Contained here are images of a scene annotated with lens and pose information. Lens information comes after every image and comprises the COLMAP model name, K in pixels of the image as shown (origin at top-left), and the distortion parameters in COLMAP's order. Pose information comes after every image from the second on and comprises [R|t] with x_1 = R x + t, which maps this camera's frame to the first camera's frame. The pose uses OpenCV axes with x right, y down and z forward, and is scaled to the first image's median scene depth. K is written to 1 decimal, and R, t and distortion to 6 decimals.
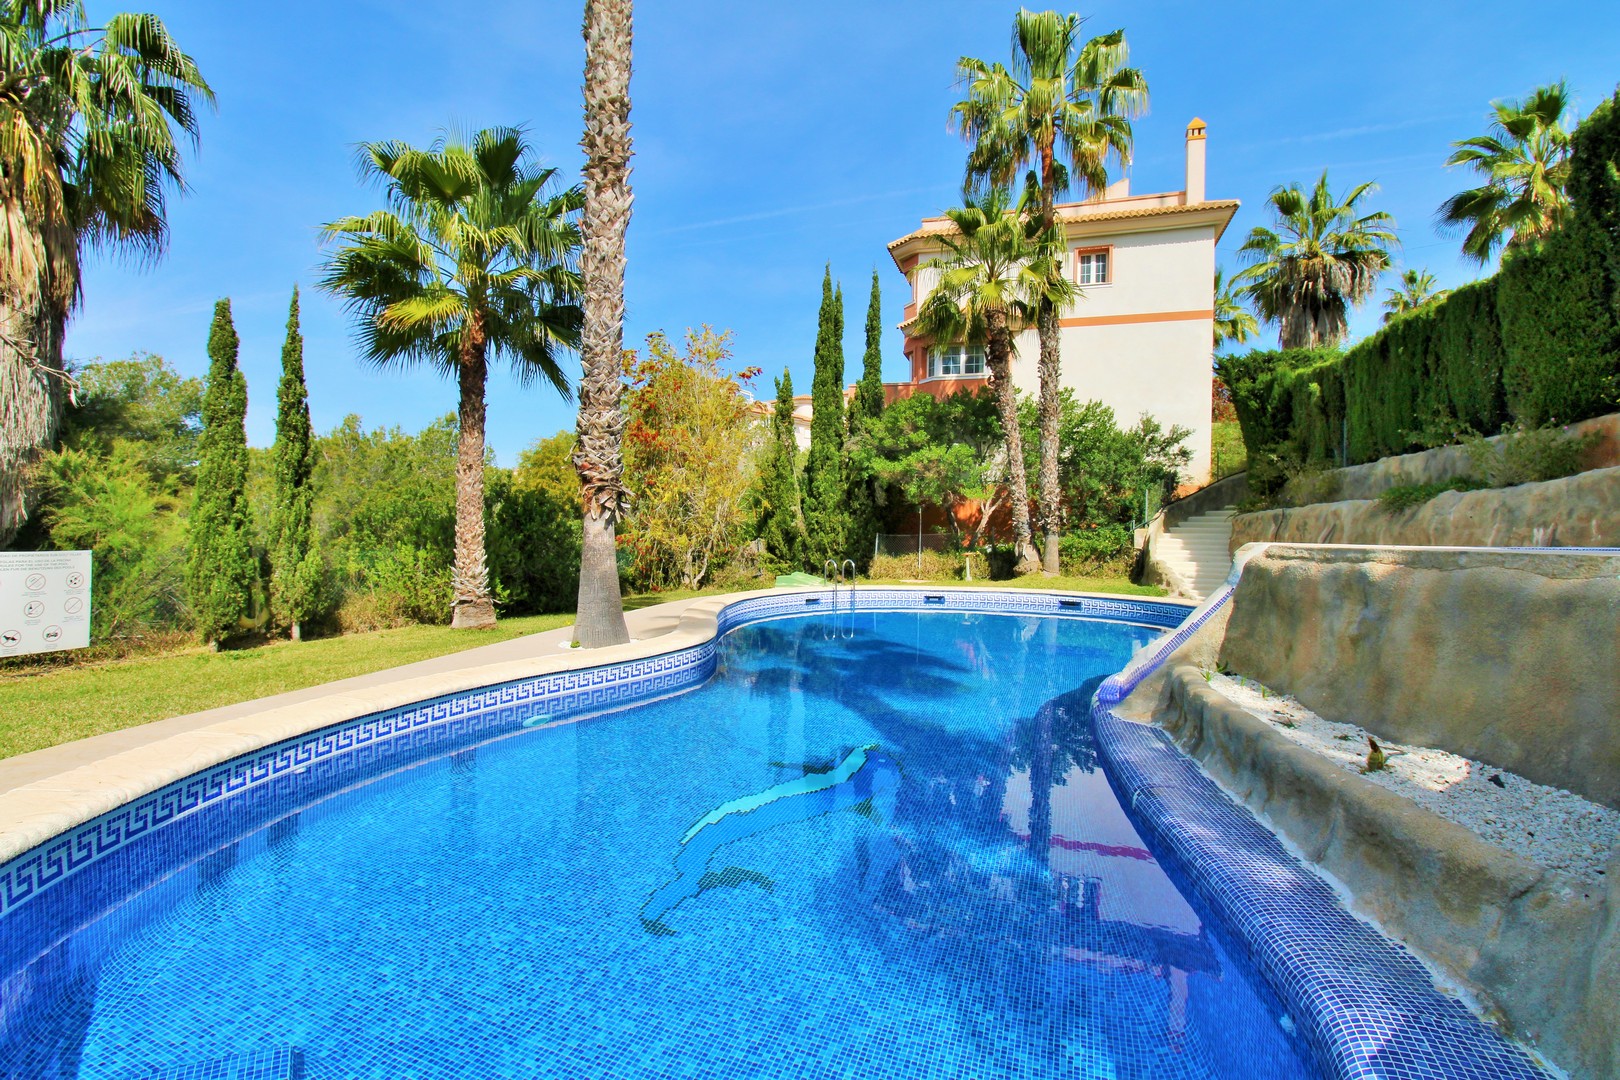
lens RADIAL K [[748.4, 0, 816.3], [0, 748.4, 522.6], [0, 0, 1]] dist [0.002916, -0.014485]
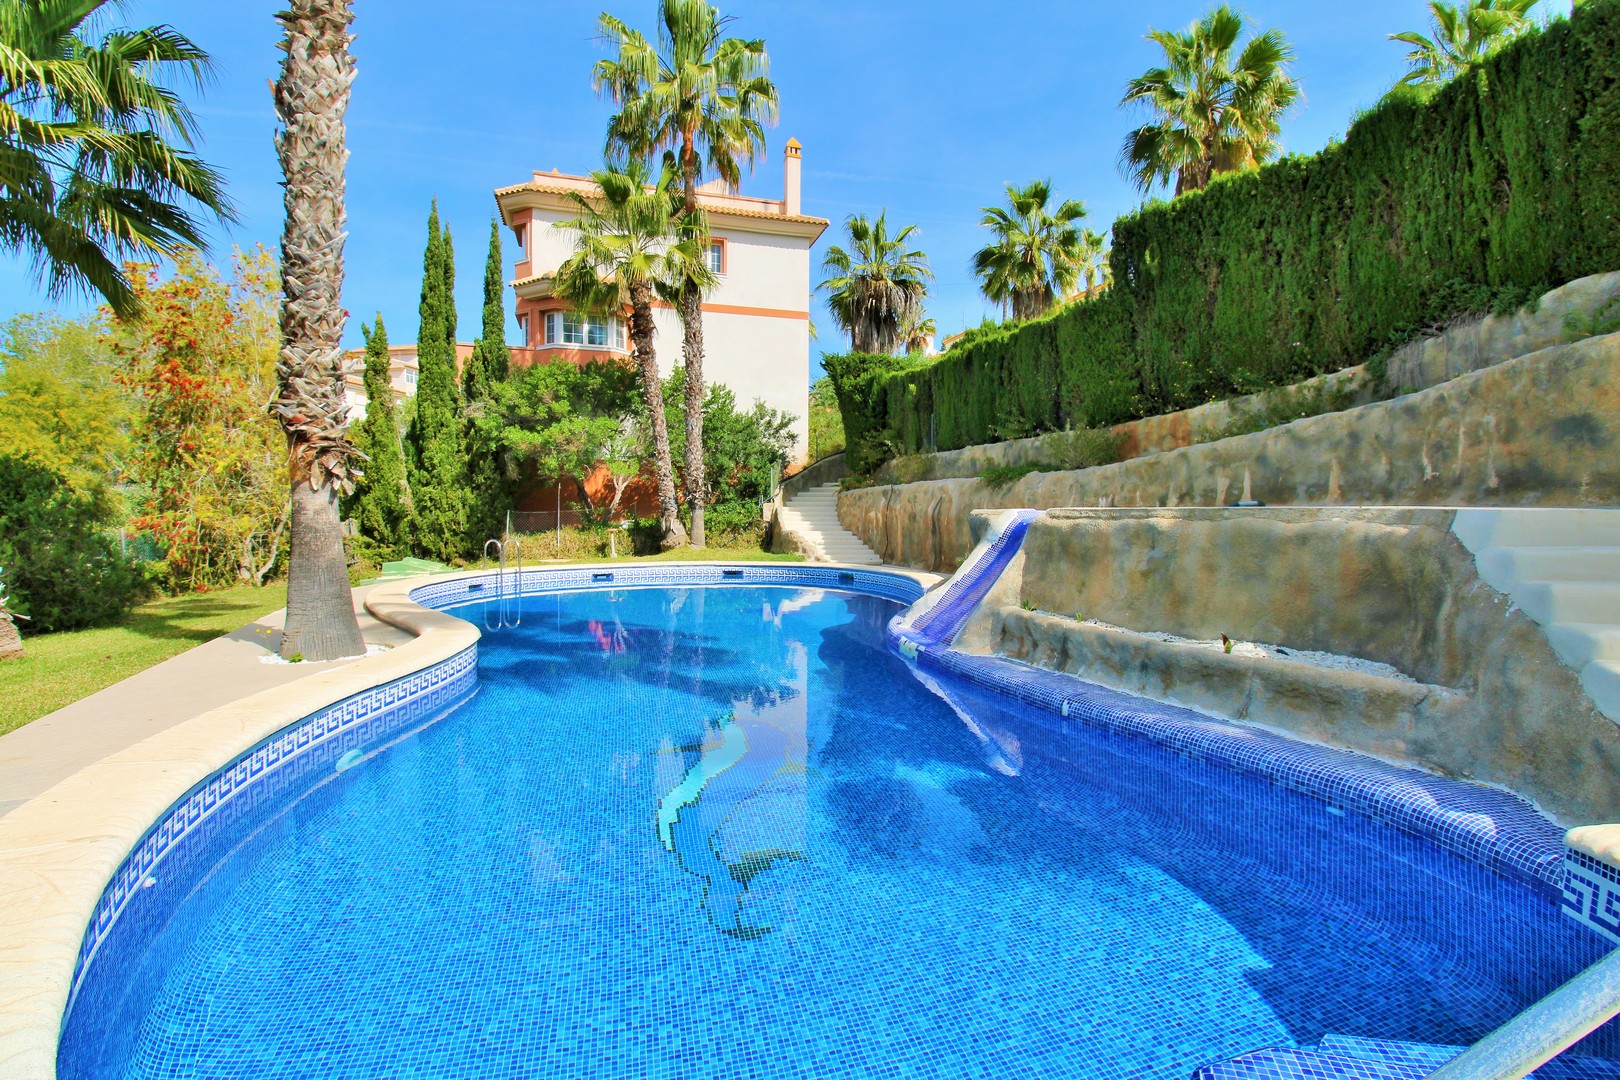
lens RADIAL K [[748.4, 0, 816.3], [0, 748.4, 522.6], [0, 0, 1]] dist [0.002916, -0.014485]
pose [[0.830604, -0.021630, 0.556444, -0.121303], [0.005328, 0.999508, 0.030900, 0.003125], [-0.556838, -0.022701, 0.830311, 0.037401]]
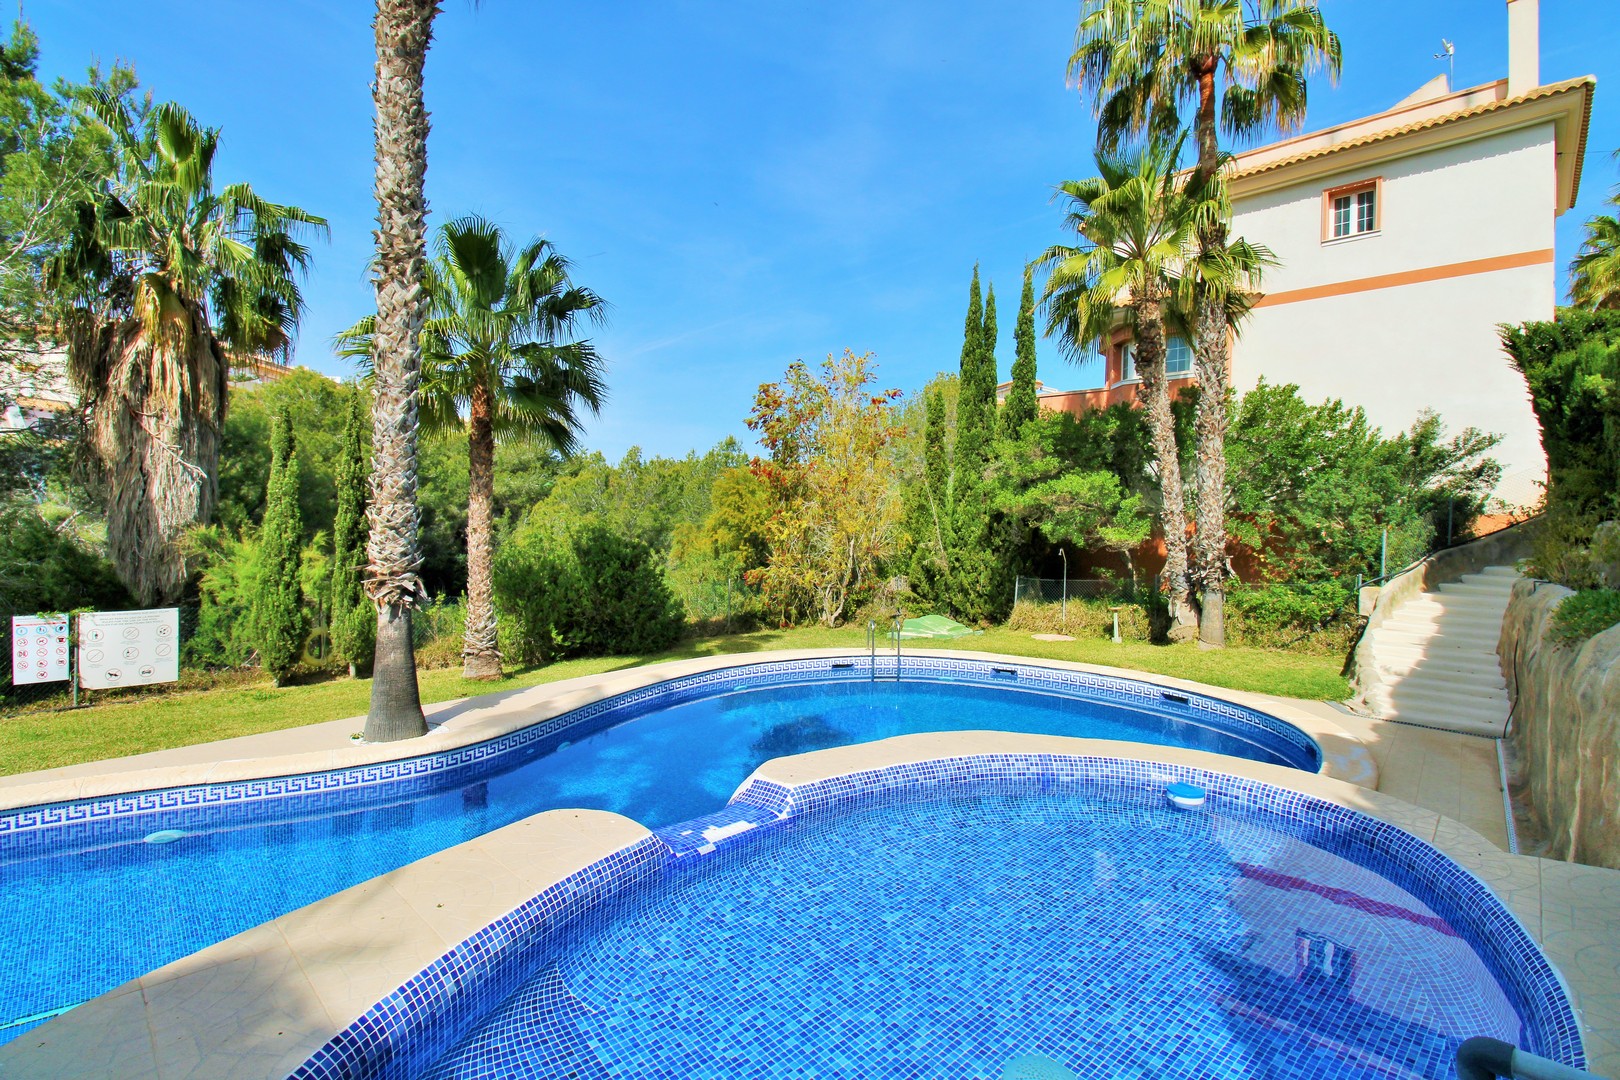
lens RADIAL K [[748.4, 0, 816.3], [0, 748.4, 522.6], [0, 0, 1]] dist [0.002916, -0.014485]
pose [[0.892134, 0.001259, -0.451769, 0.278237], [0.000295, 0.999994, 0.003368, -0.052303], [0.451770, -0.003138, 0.892129, 0.147261]]
